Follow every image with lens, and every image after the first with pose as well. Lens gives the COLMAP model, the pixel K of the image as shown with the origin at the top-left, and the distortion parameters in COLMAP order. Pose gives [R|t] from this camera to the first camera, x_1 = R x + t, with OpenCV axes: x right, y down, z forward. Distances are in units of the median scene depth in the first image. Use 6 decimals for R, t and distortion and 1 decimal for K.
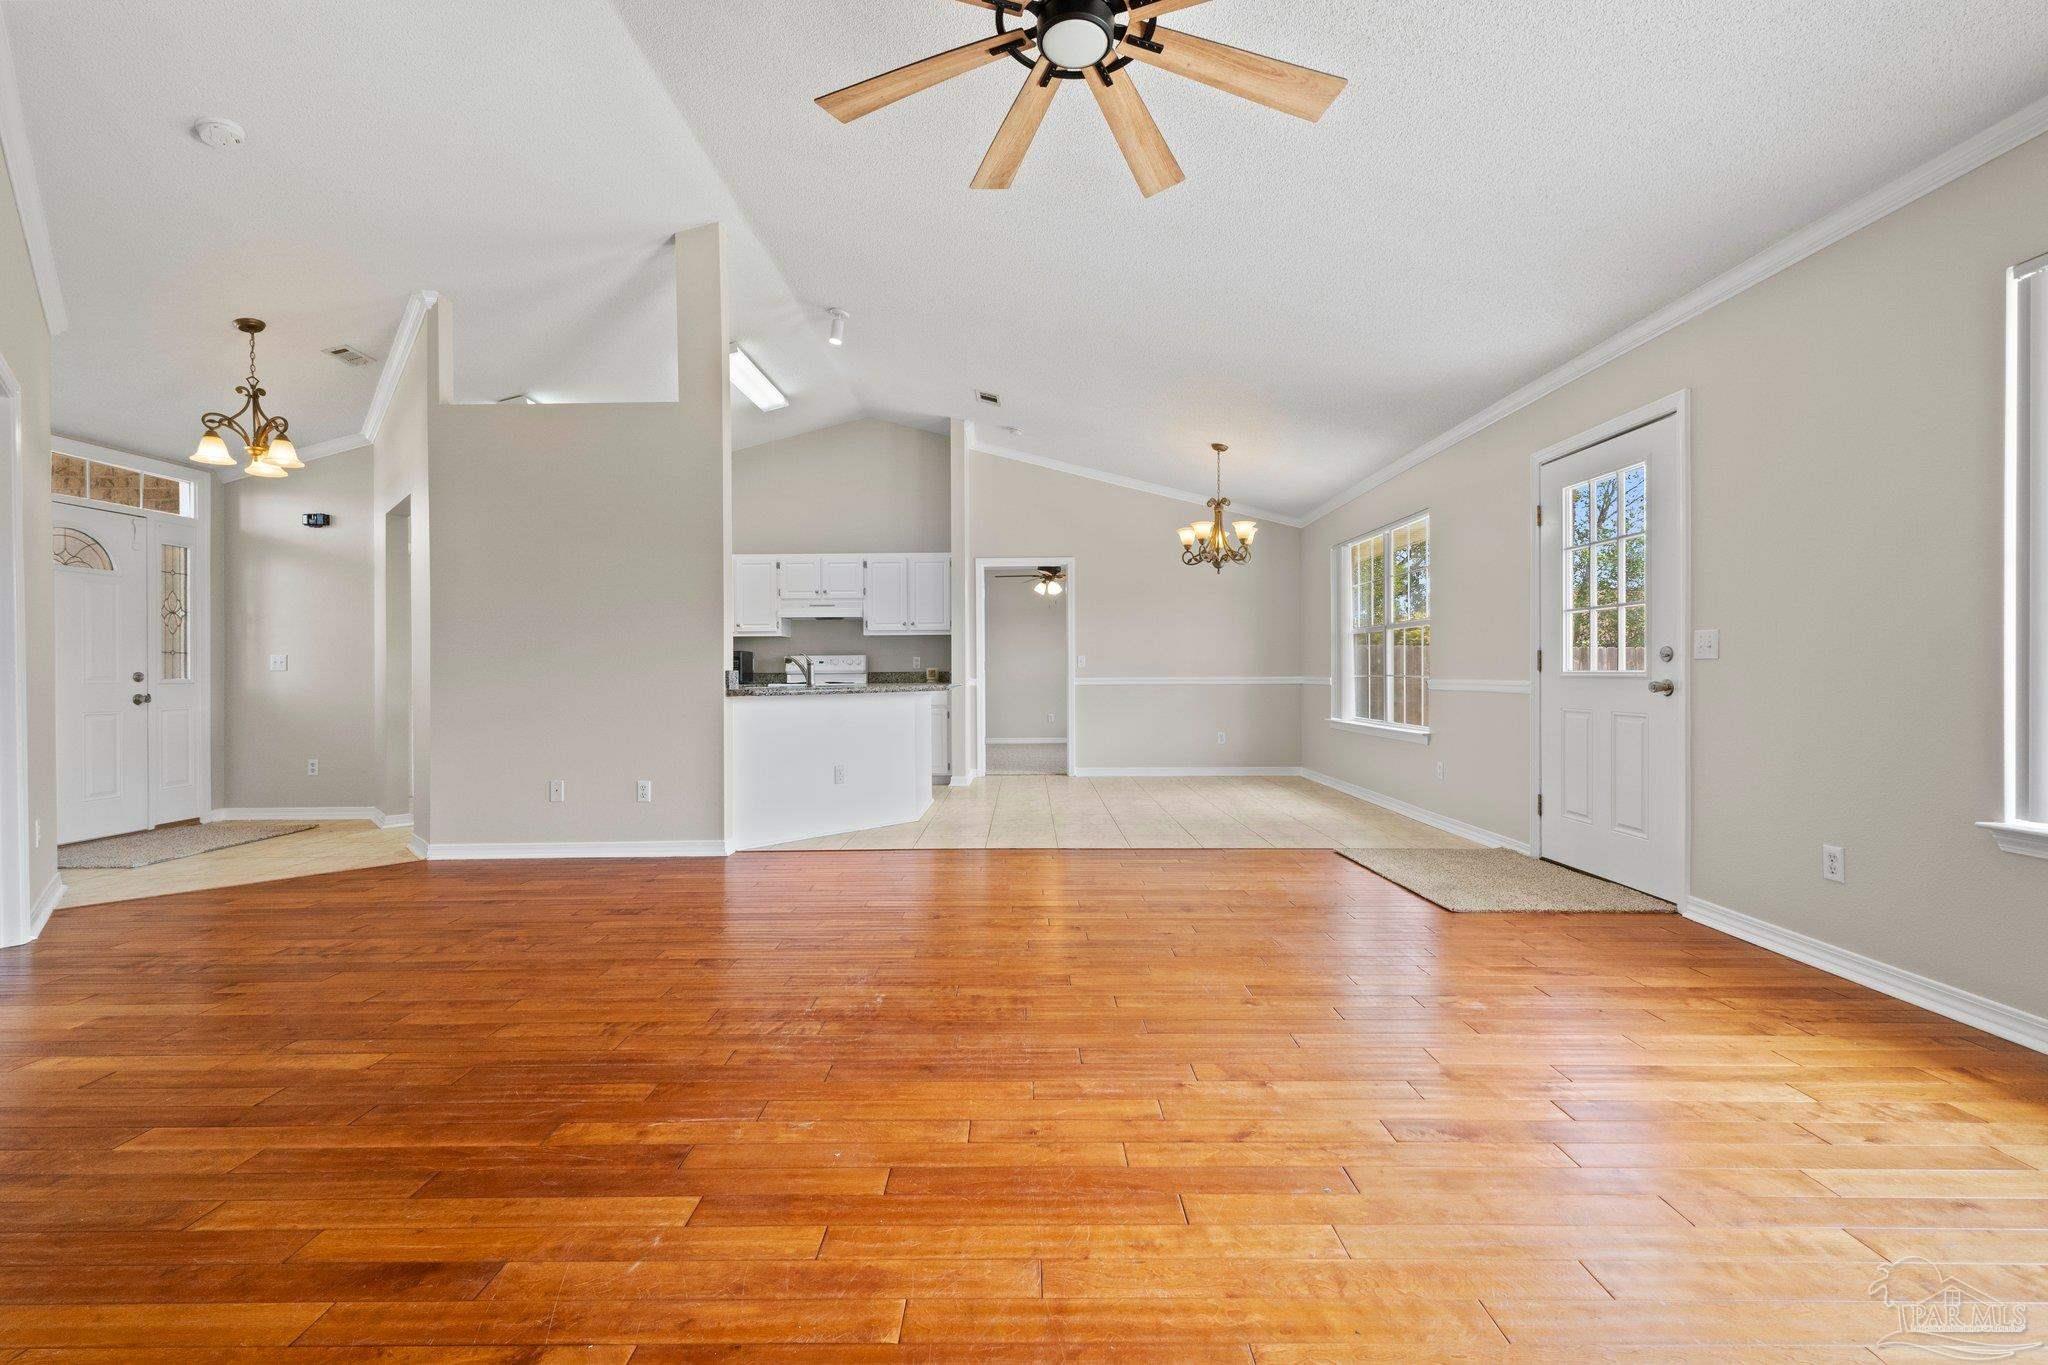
lens RADIAL K [[855.5, 0, 1012.9], [0, 855.5, 678.6], [0, 0, 1]] dist [0.003862, 0.000687]
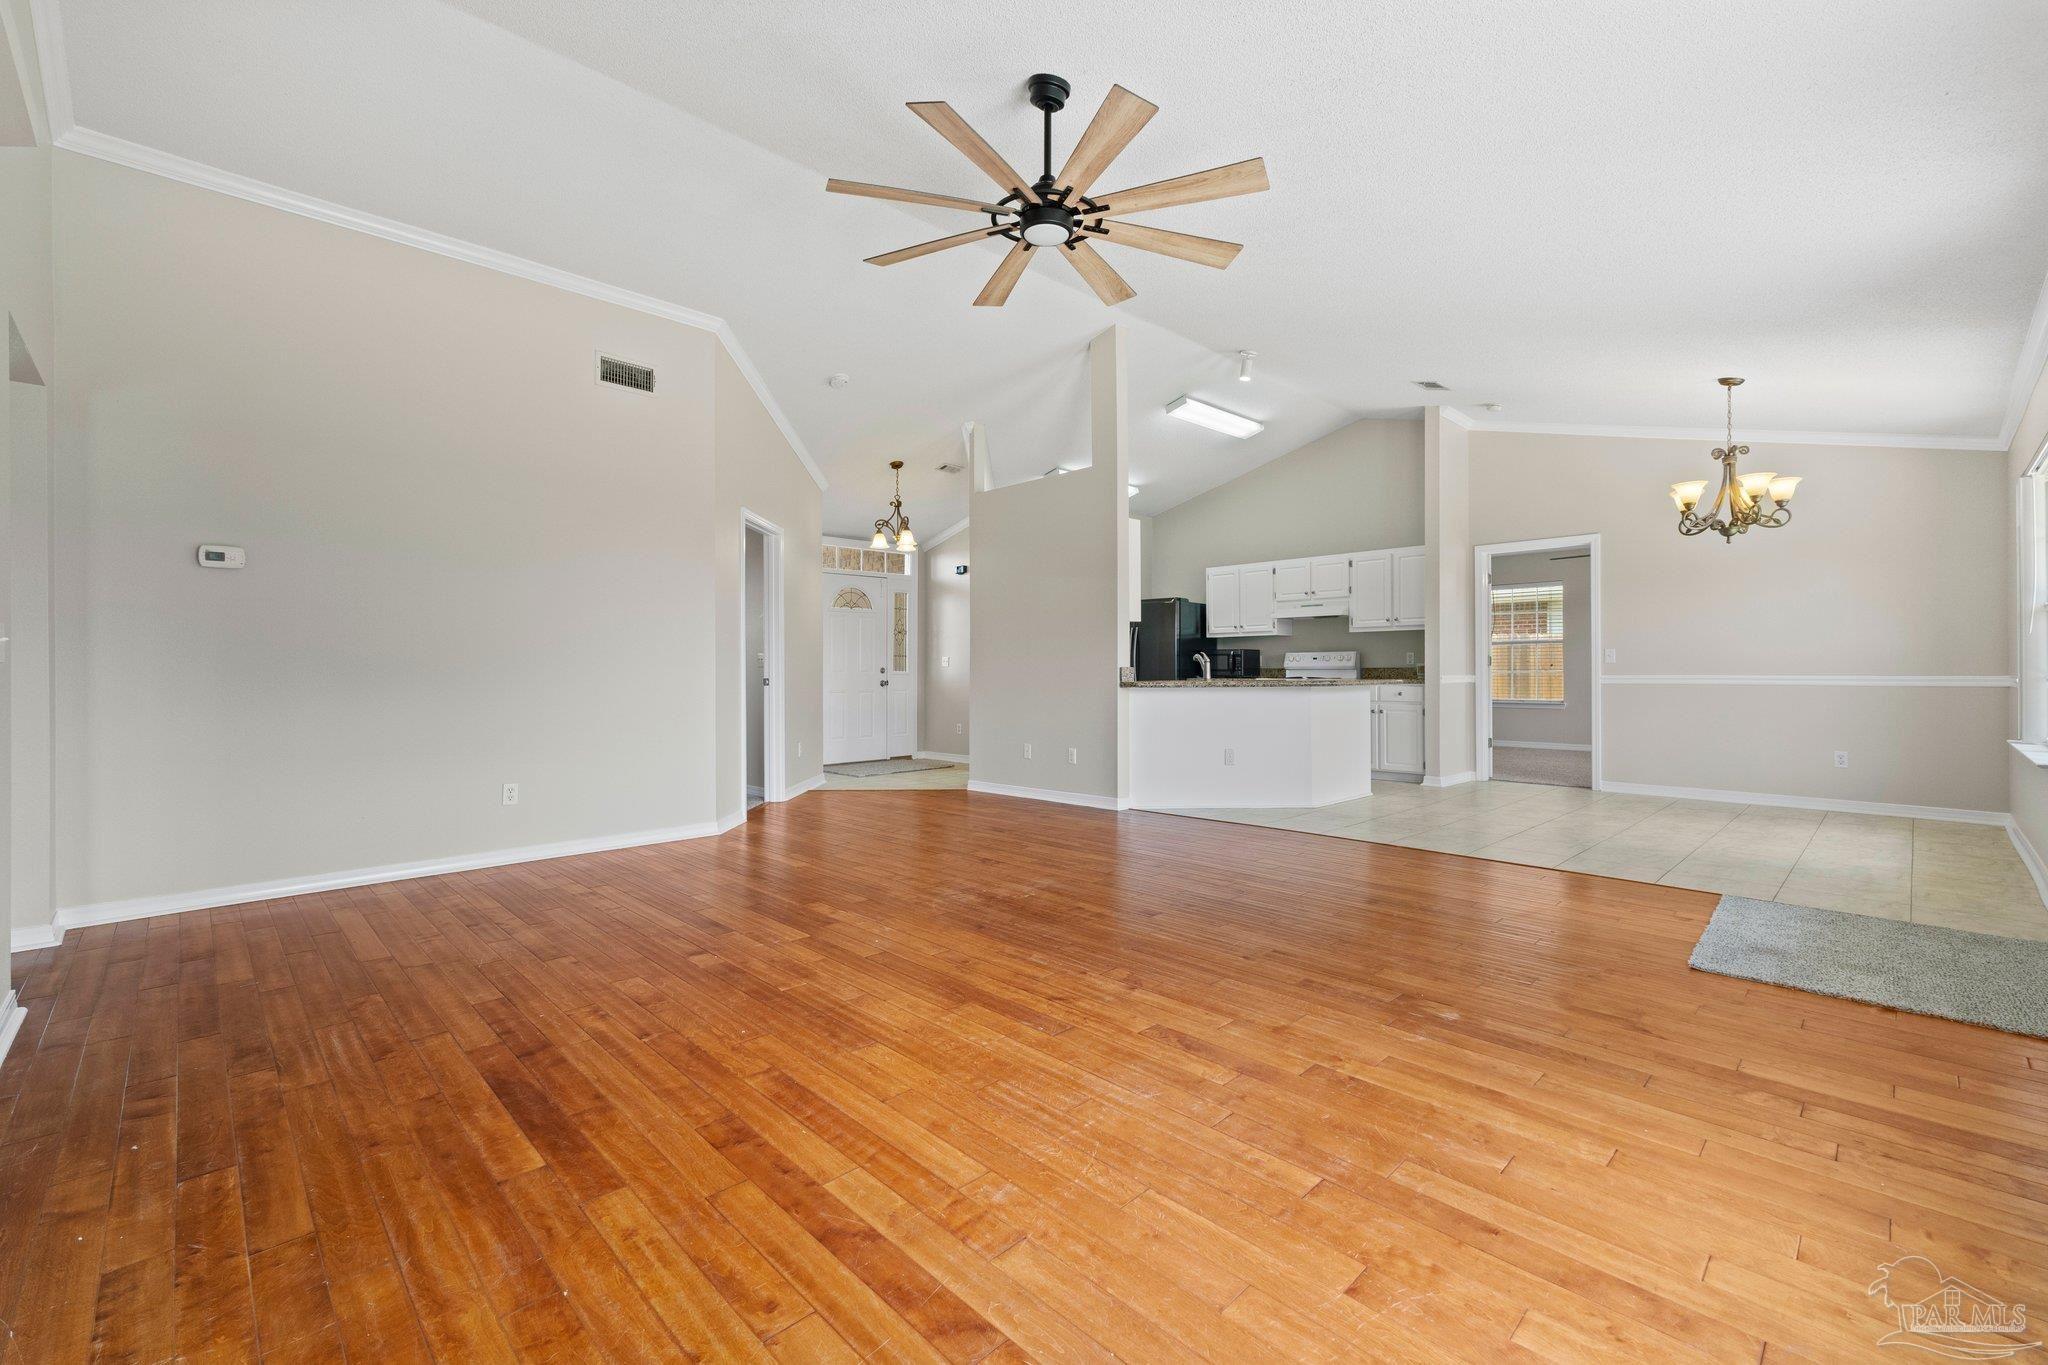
lens RADIAL K [[855.5, 0, 1018.5], [0, 855.5, 670.3], [0, 0, 1]] dist [0.003862, 0.000687]
pose [[0.701466, 0.003508, -0.712694, 0.398784], [-0.005119, 0.999987, -0.000116, -0.003581], [0.712685, 0.003730, 0.701475, -0.014605]]
